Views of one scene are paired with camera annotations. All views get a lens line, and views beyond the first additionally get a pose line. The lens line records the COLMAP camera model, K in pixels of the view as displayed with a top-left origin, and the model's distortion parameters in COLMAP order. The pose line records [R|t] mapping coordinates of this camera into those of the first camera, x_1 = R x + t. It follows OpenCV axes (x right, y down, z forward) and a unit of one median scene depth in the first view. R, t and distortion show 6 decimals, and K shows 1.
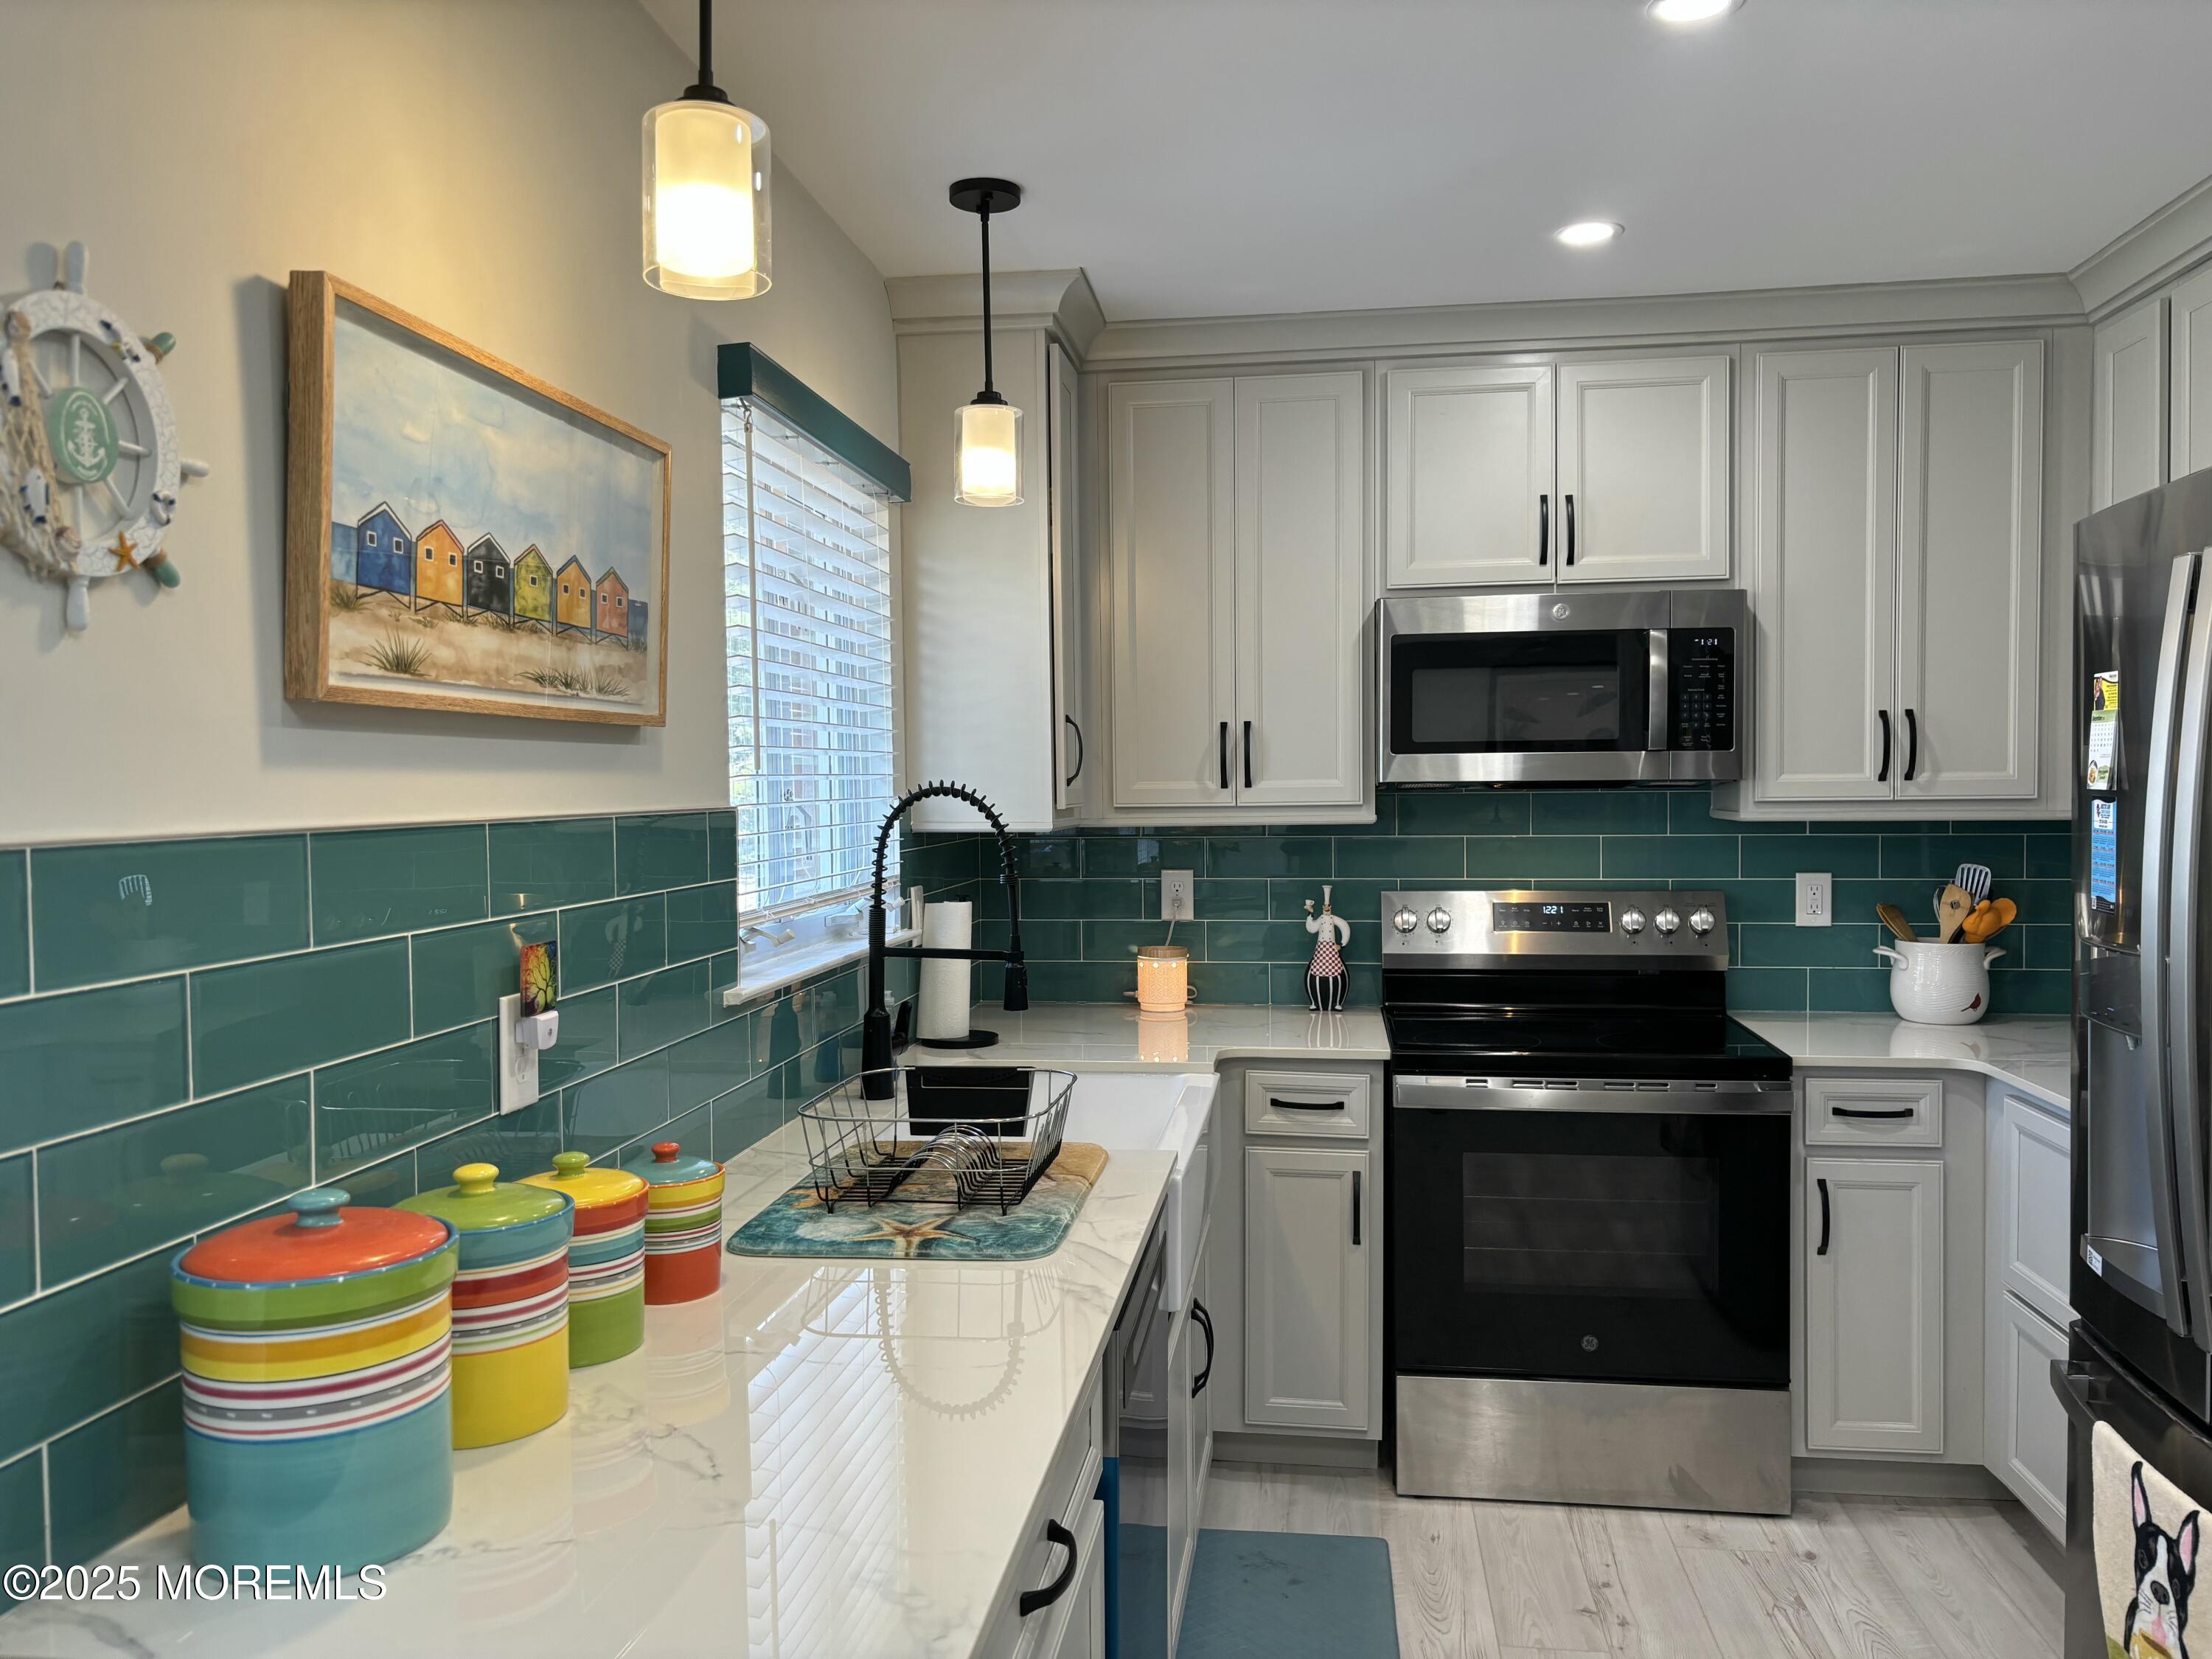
lens RADIAL K [[1676.5, 0, 1117.0], [0, 1676.5, 830.6], [0, 0, 1]] dist [0.041670, -0.050974]
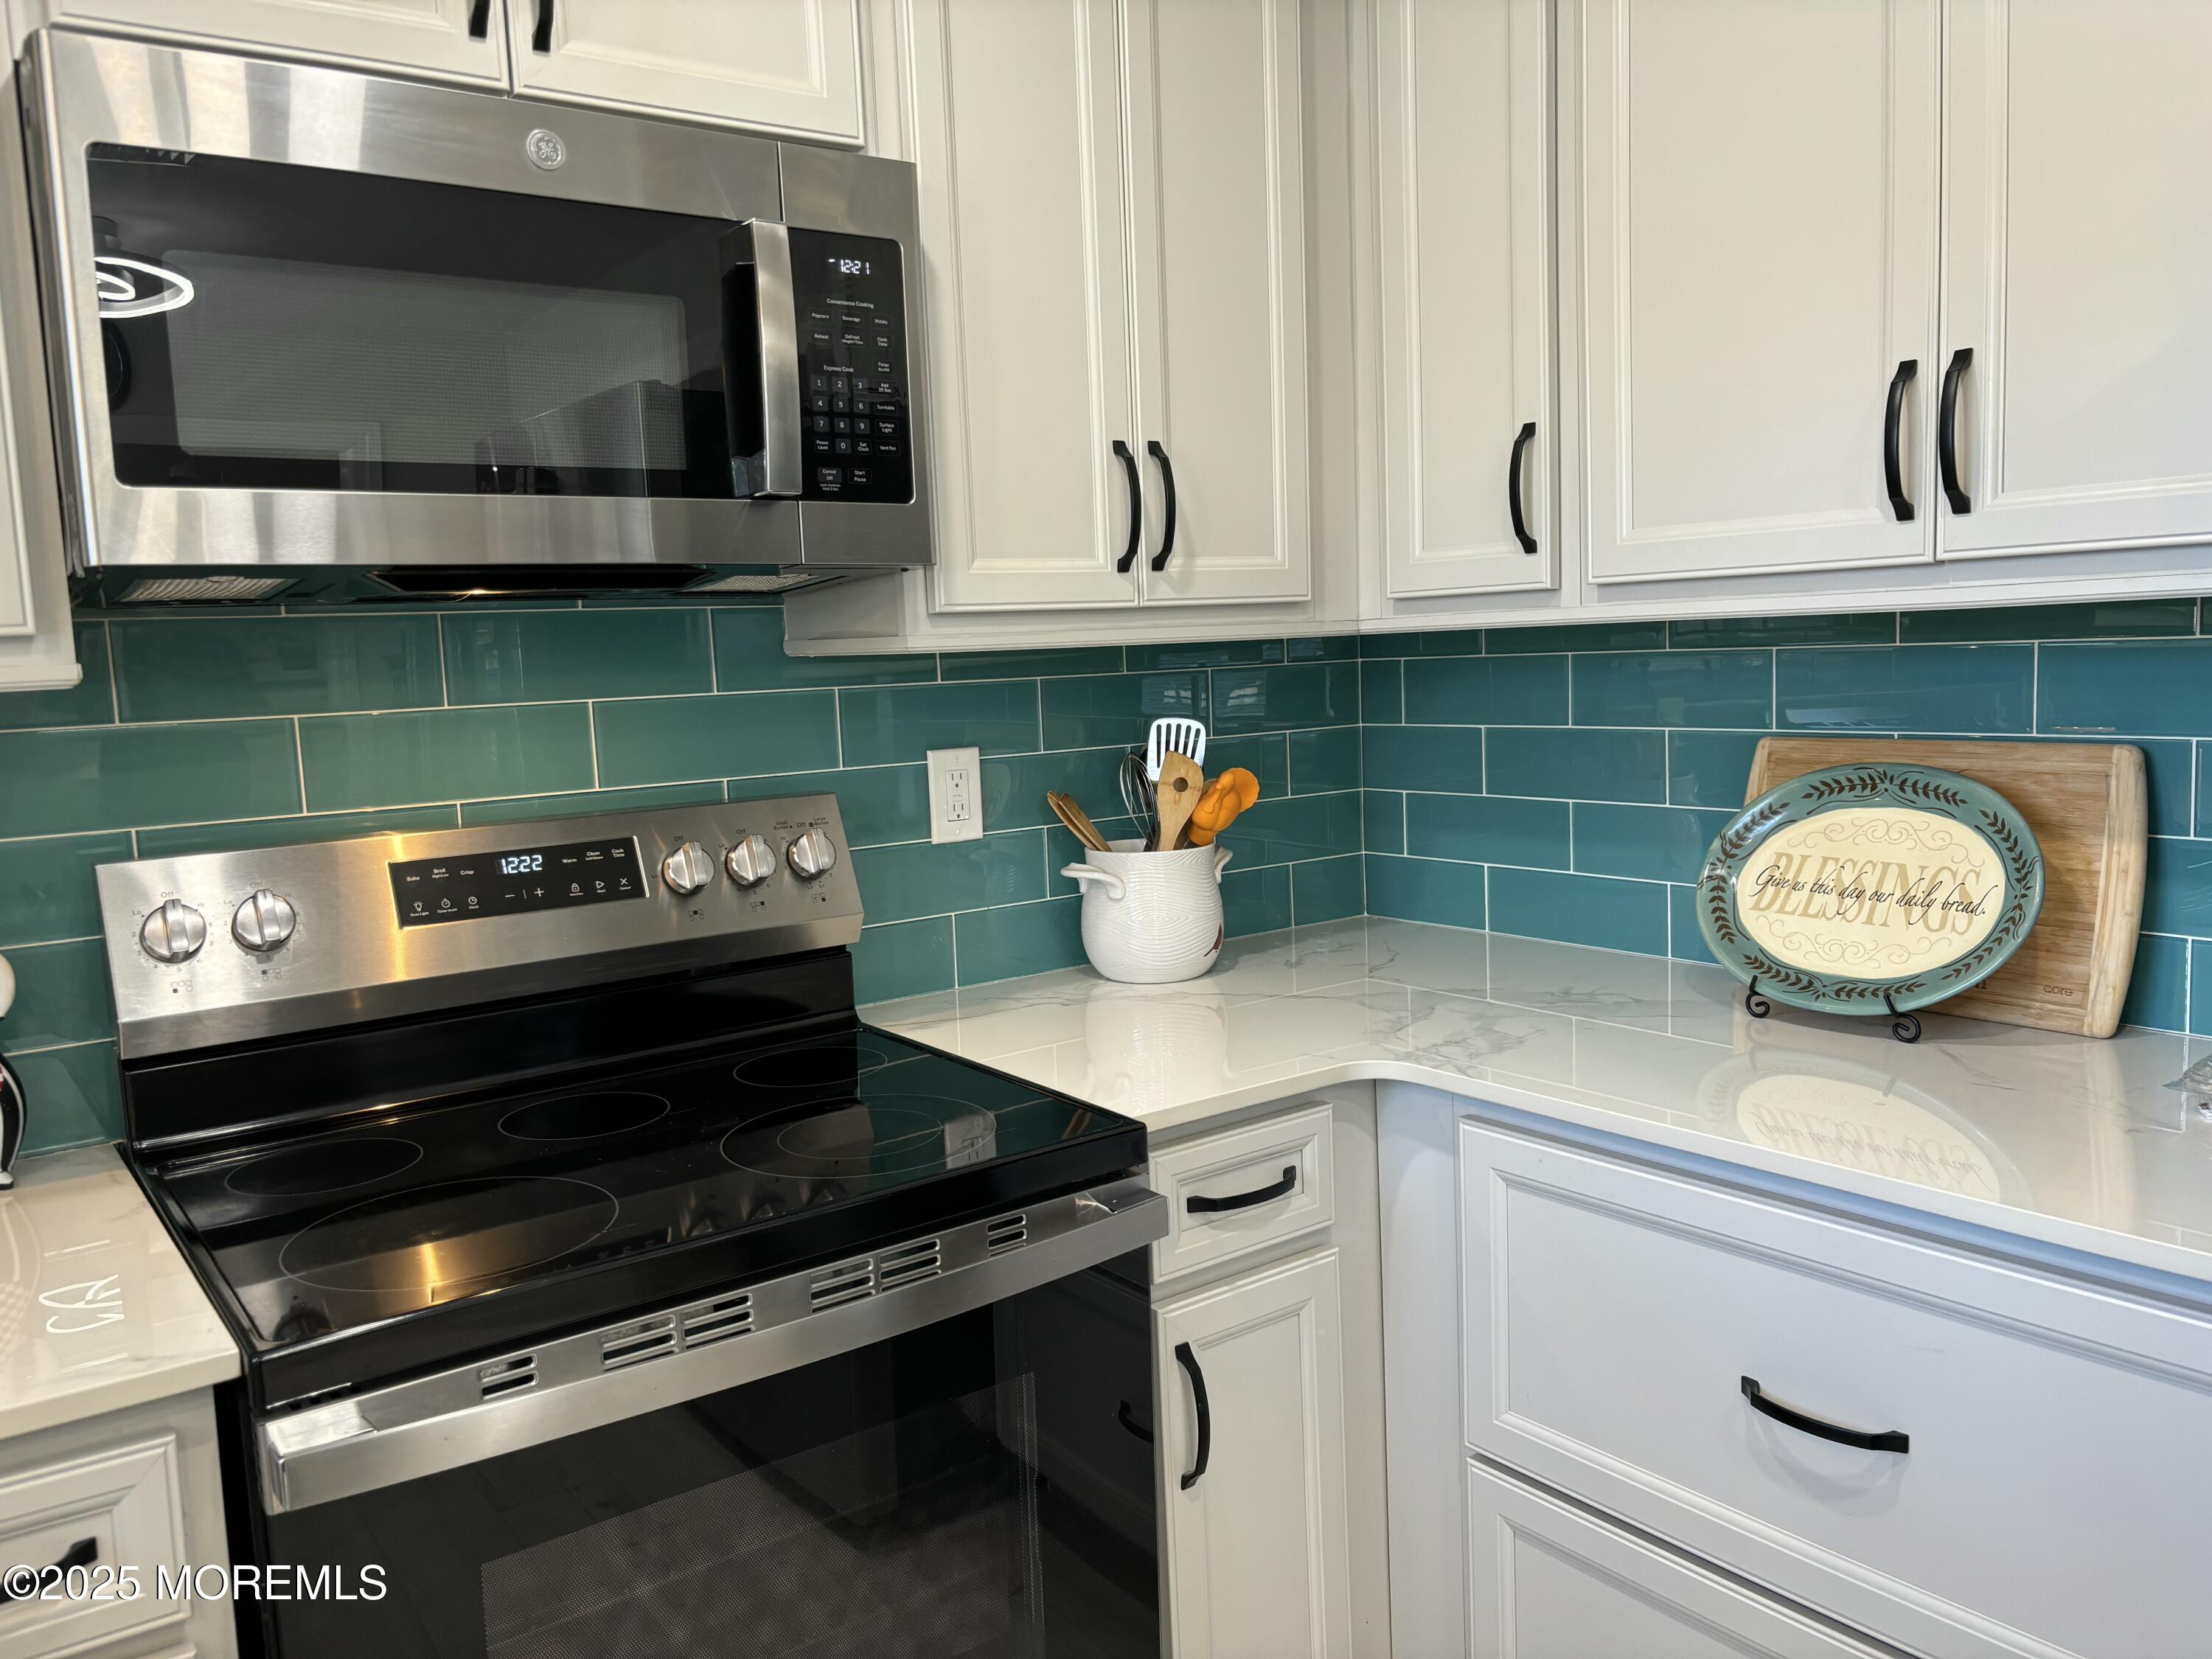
lens RADIAL K [[1683.8, 0, 1106.0], [0, 1683.8, 829.5], [0, 0, 1]] dist [0.081724, -0.143388]
pose [[0.720151, -0.096357, 0.687093, 0.061962], [0.055157, 0.995126, 0.081744, 0.009399], [-0.691621, -0.020970, 0.721956, 0.612008]]
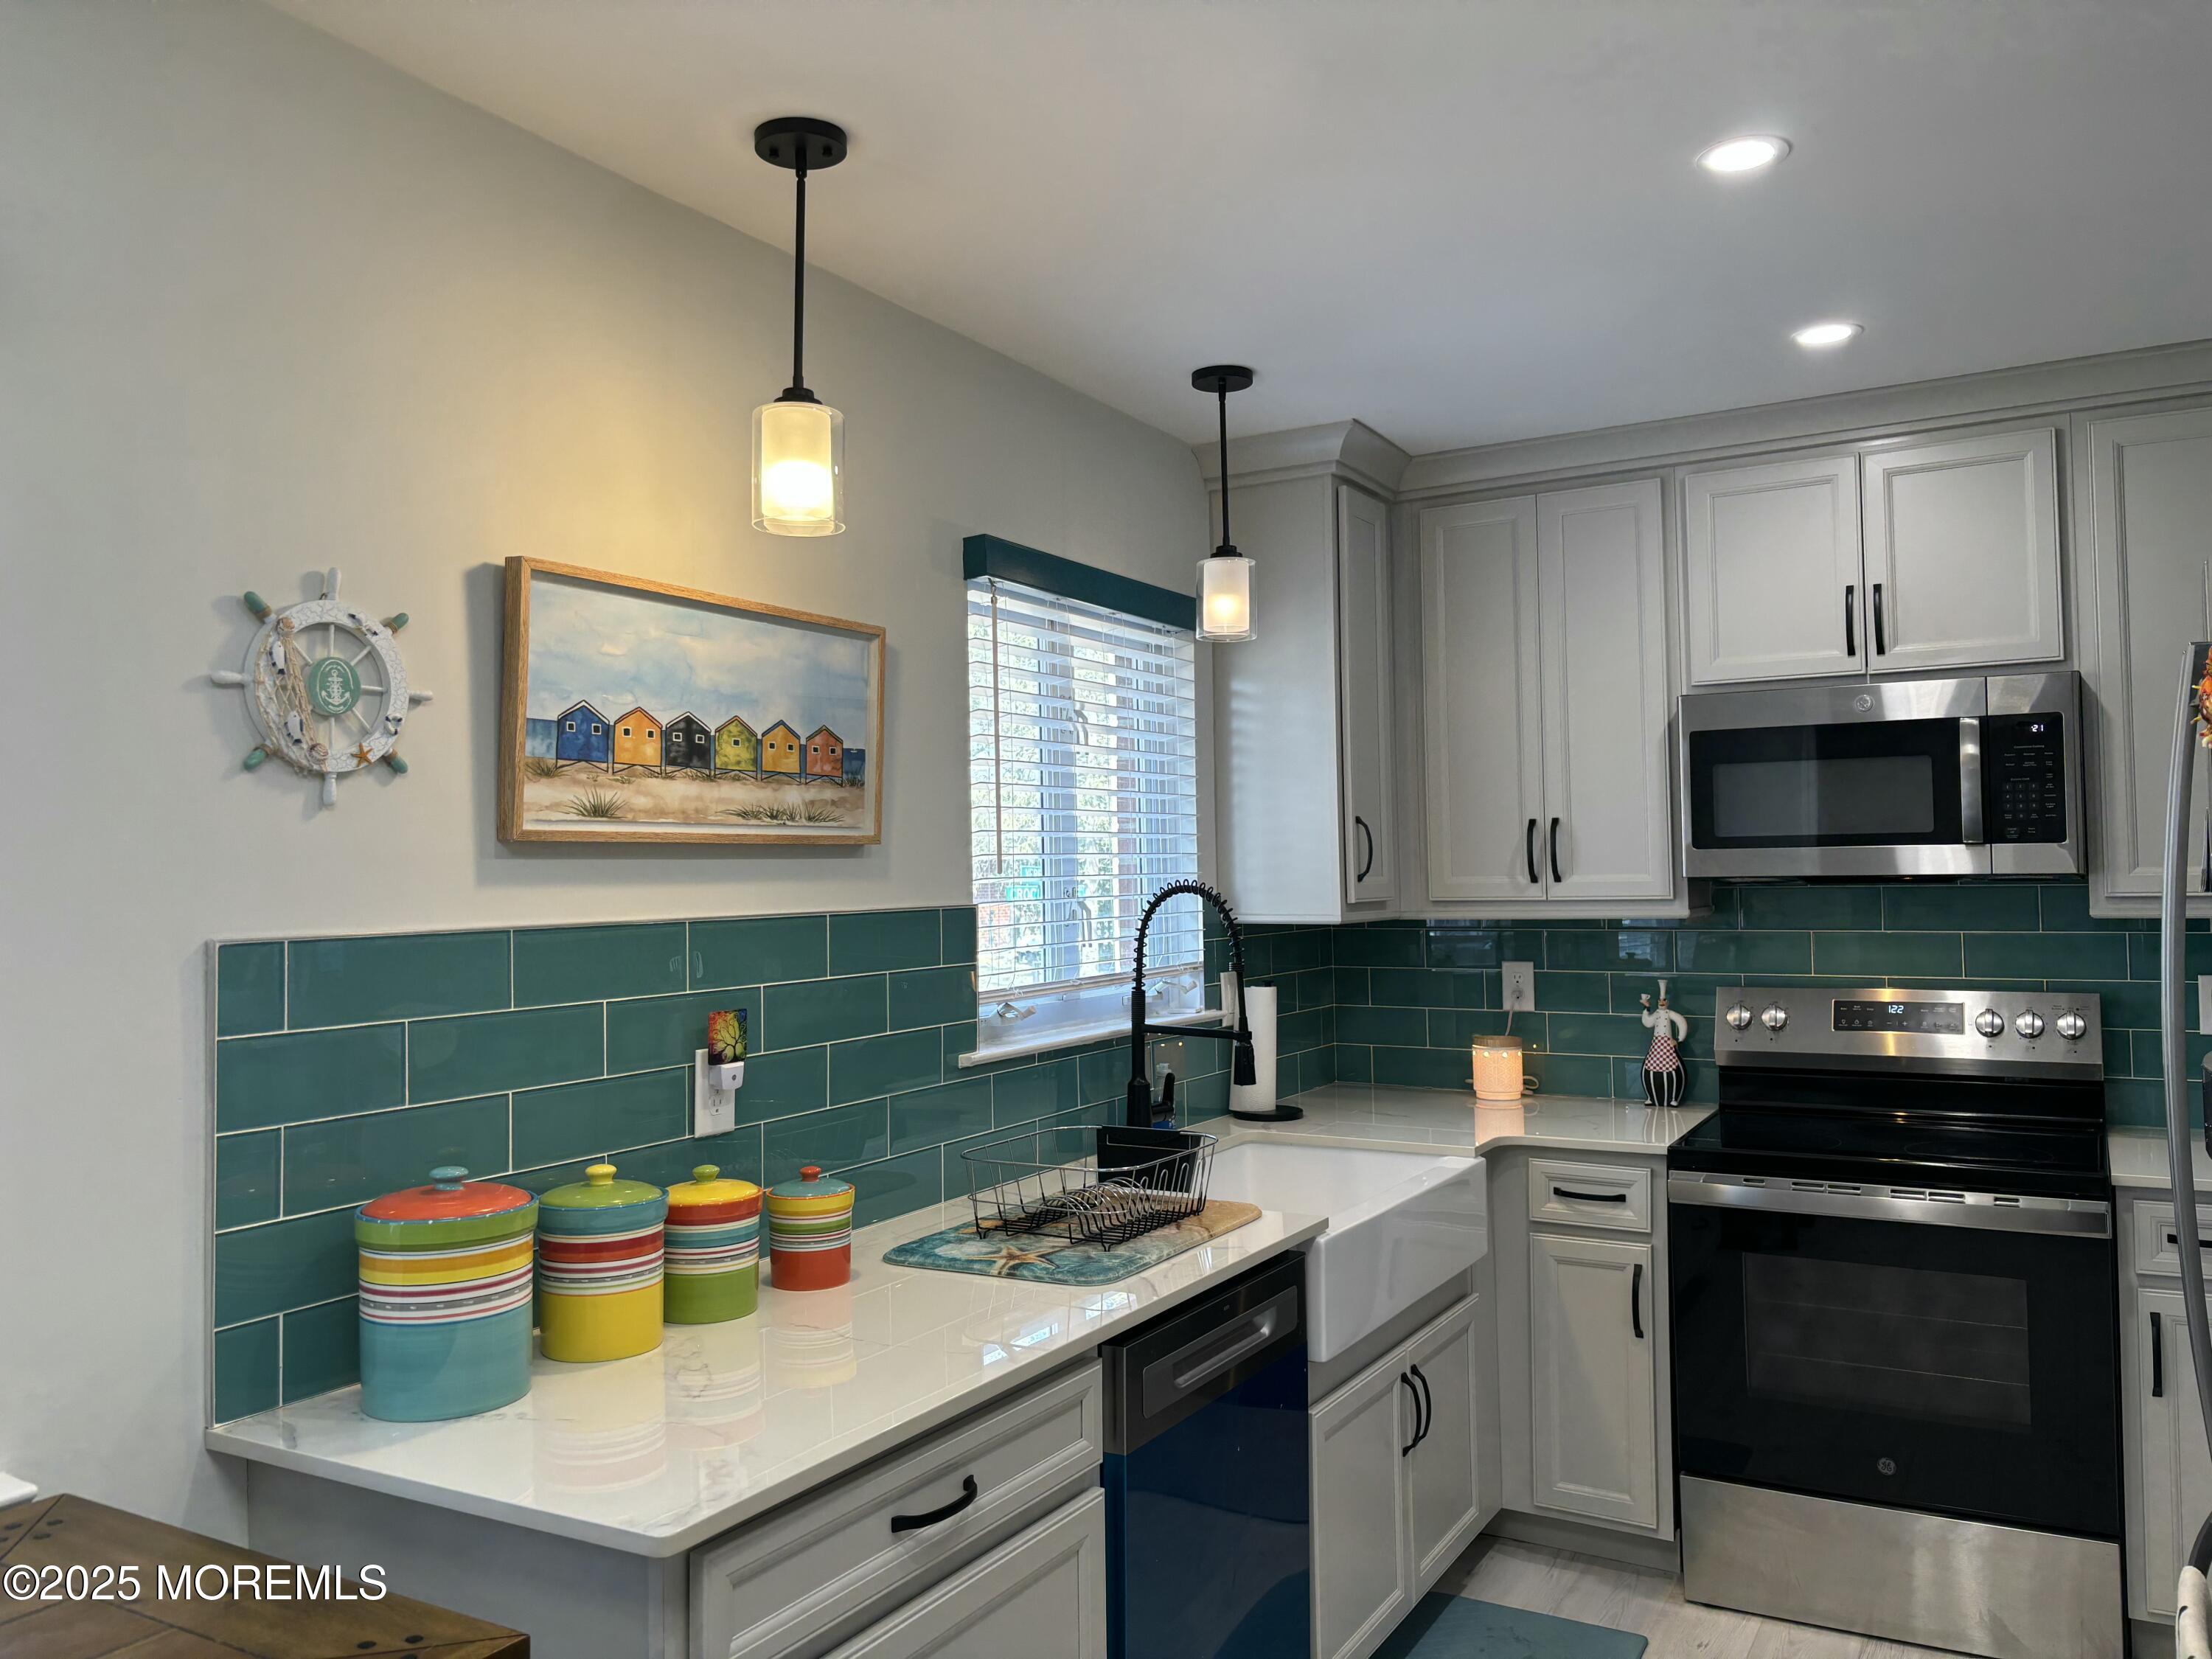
lens RADIAL K [[1669.1, 0, 1102.2], [0, 1669.1, 807.9], [0, 0, 1]] dist [0.041103, -0.056981]
pose [[0.924027, -0.020974, -0.381751, 0.229895], [-0.003632, 0.997968, -0.063621, -0.005579], [0.382310, 0.060174, 0.922073, -0.066774]]
